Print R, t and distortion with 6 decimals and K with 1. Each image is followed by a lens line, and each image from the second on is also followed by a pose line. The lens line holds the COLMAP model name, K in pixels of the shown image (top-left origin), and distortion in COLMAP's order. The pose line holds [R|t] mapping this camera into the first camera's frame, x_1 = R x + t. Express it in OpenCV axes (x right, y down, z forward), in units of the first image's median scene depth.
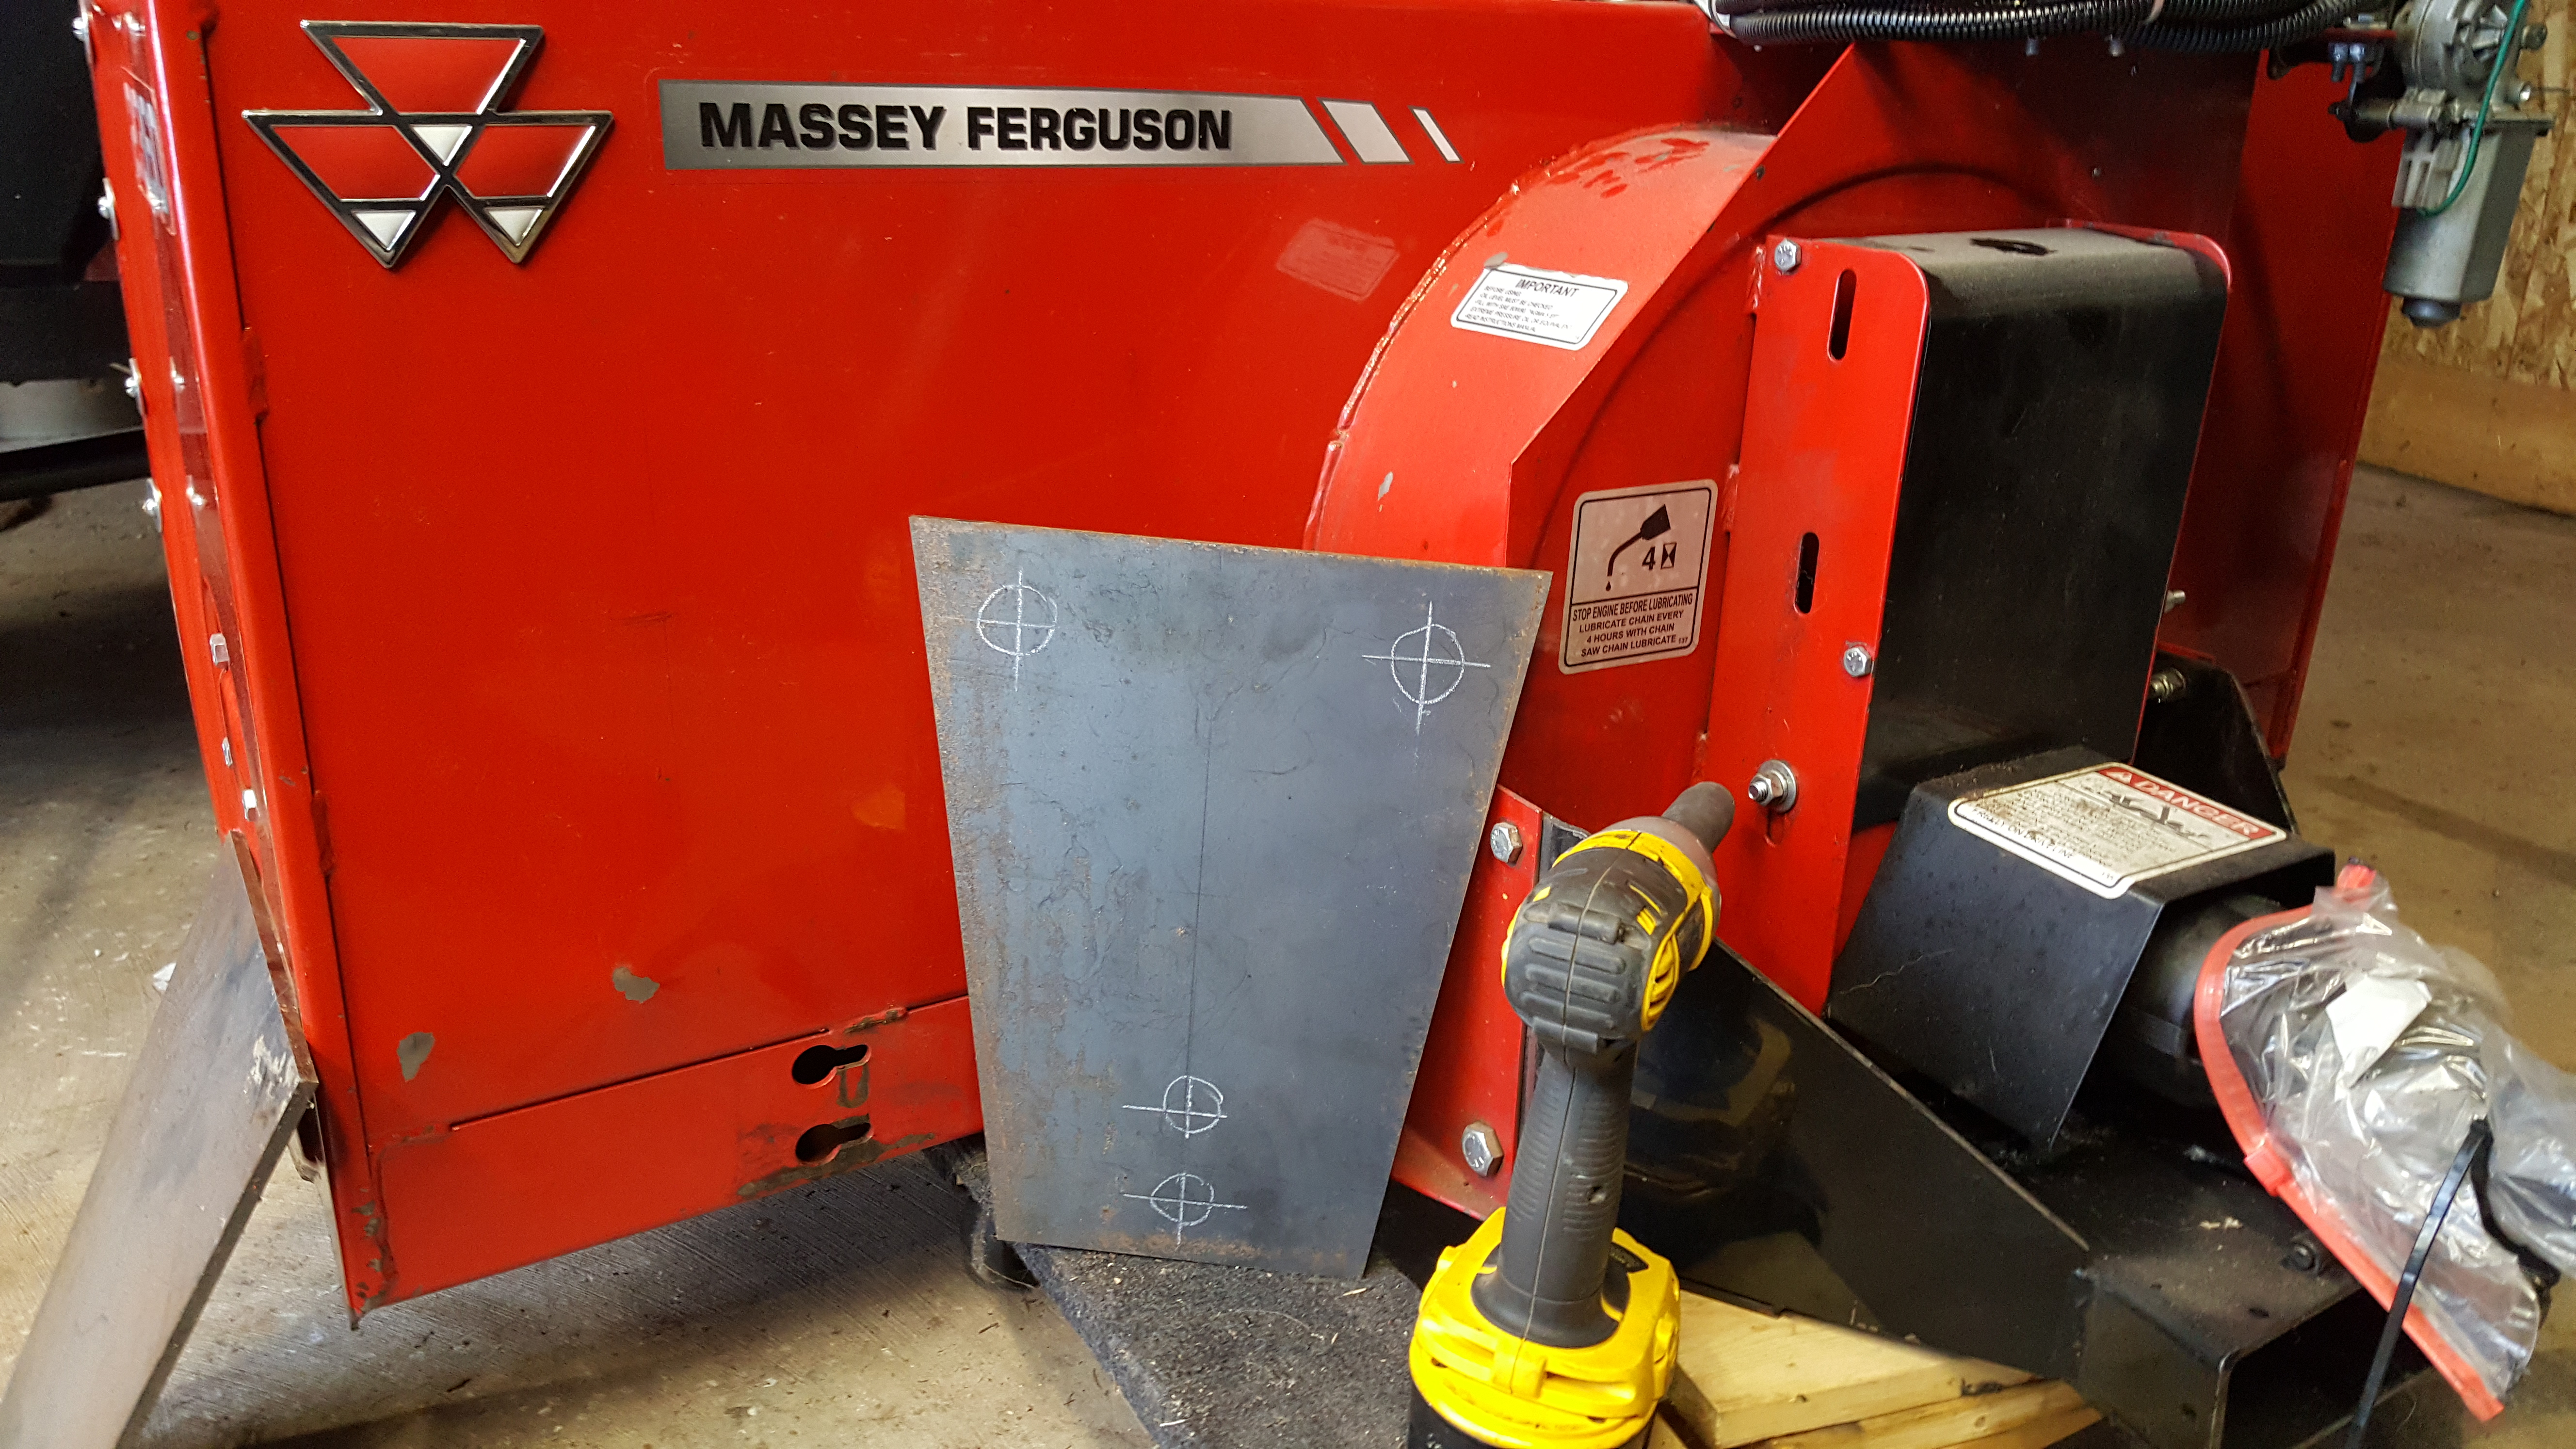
lens RADIAL K [[1932.4, 0, 1300.9], [0, 1932.4, 703.1], [0, 0, 1]] dist [0.109936, -0.156780]
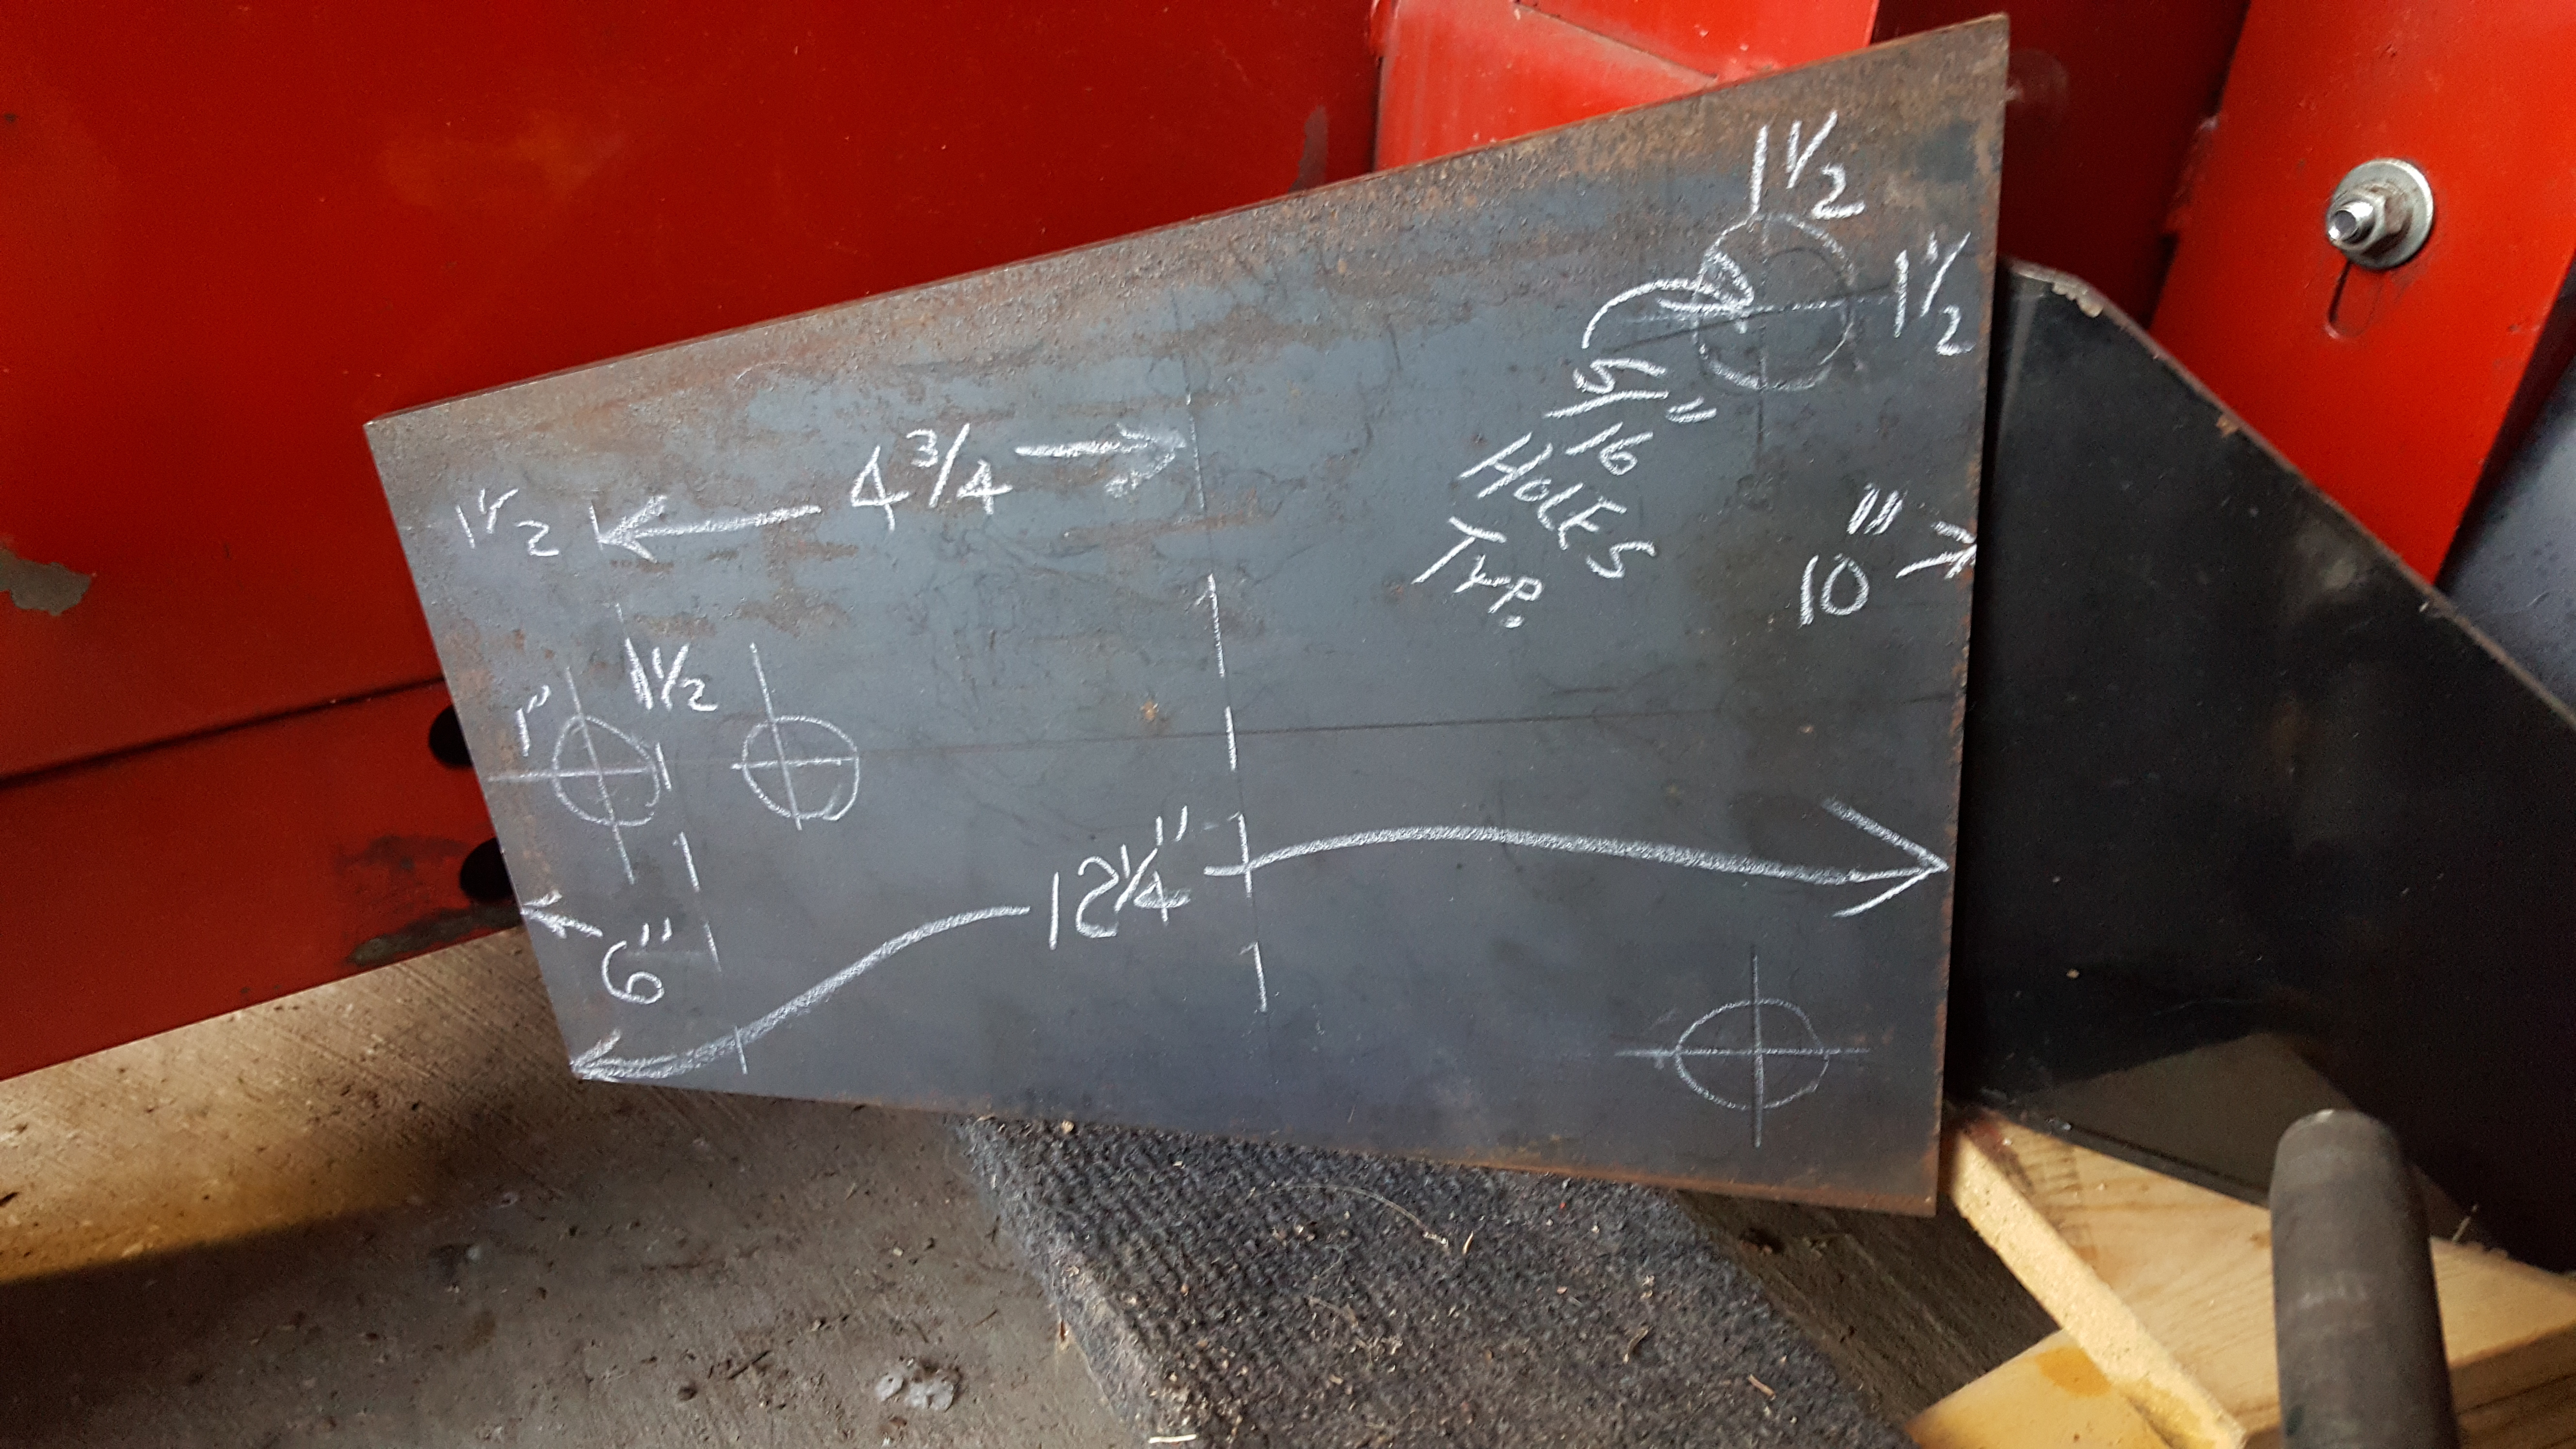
lens RADIAL K [[1932.4, 0, 1300.9], [0, 1932.4, 703.1], [0, 0, 1]] dist [0.109936, -0.156780]
pose [[0.999603, 0.012747, 0.025134, -0.043057], [-0.017908, 0.975945, 0.217280, 0.061108], [-0.021760, -0.217644, 0.975786, 0.490767]]
